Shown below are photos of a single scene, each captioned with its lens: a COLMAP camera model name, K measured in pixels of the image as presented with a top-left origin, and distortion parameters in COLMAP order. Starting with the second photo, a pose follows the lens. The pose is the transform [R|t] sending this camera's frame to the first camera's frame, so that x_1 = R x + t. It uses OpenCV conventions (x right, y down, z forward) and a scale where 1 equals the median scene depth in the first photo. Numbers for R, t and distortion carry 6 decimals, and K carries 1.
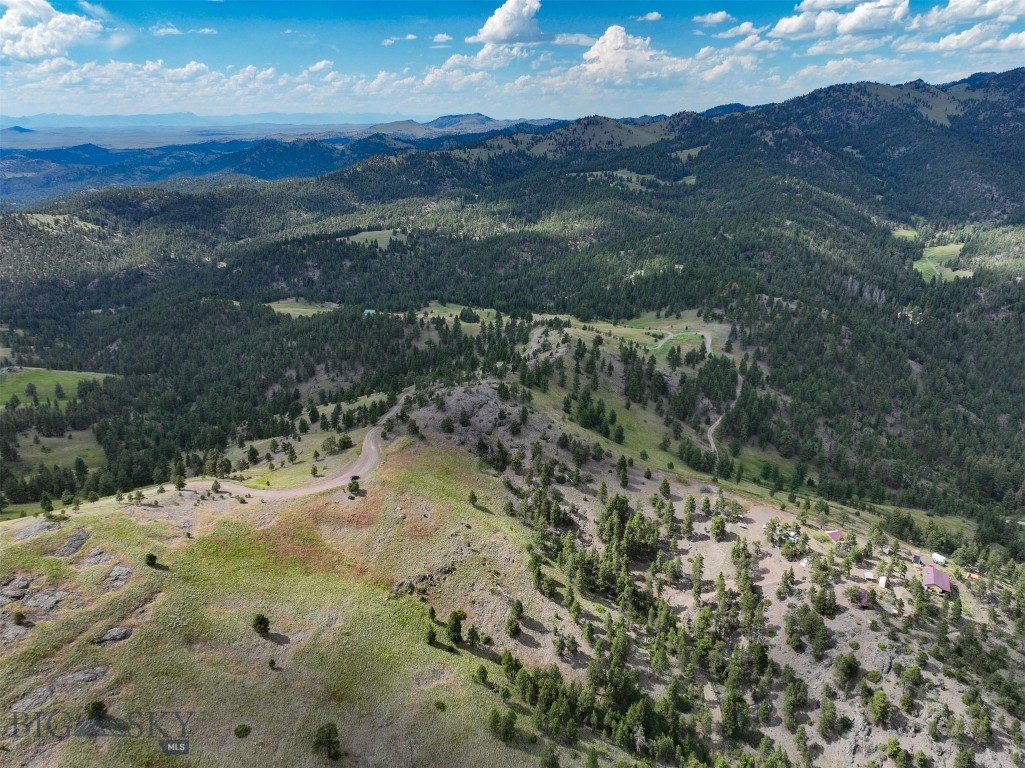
lens RADIAL K [[783.1, 0, 512.5], [0, 783.1, 384.0], [0, 0, 1]] dist [-0.030218, 0.032029]
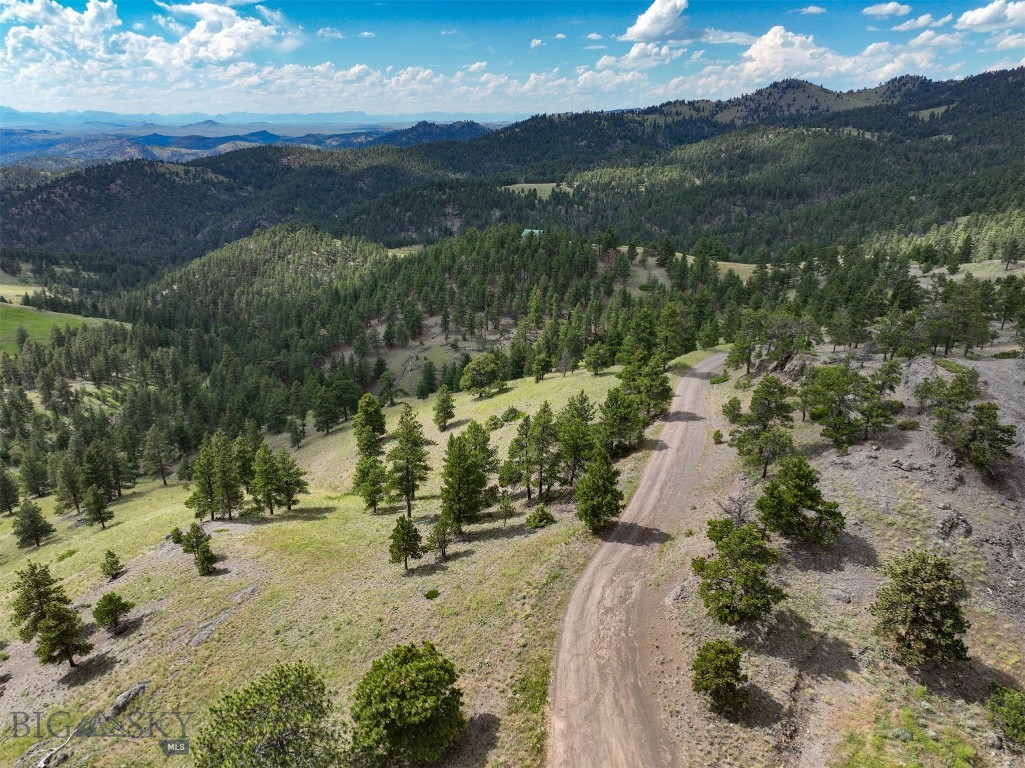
lens RADIAL K [[783.1, 0, 512.5], [0, 783.1, 384.0], [0, 0, 1]] dist [-0.030218, 0.032029]
pose [[0.981985, 0.074964, -0.173450, -0.048605], [-0.074793, 0.997171, 0.007534, 0.005530], [0.173524, 0.005575, 0.984814, 0.237801]]
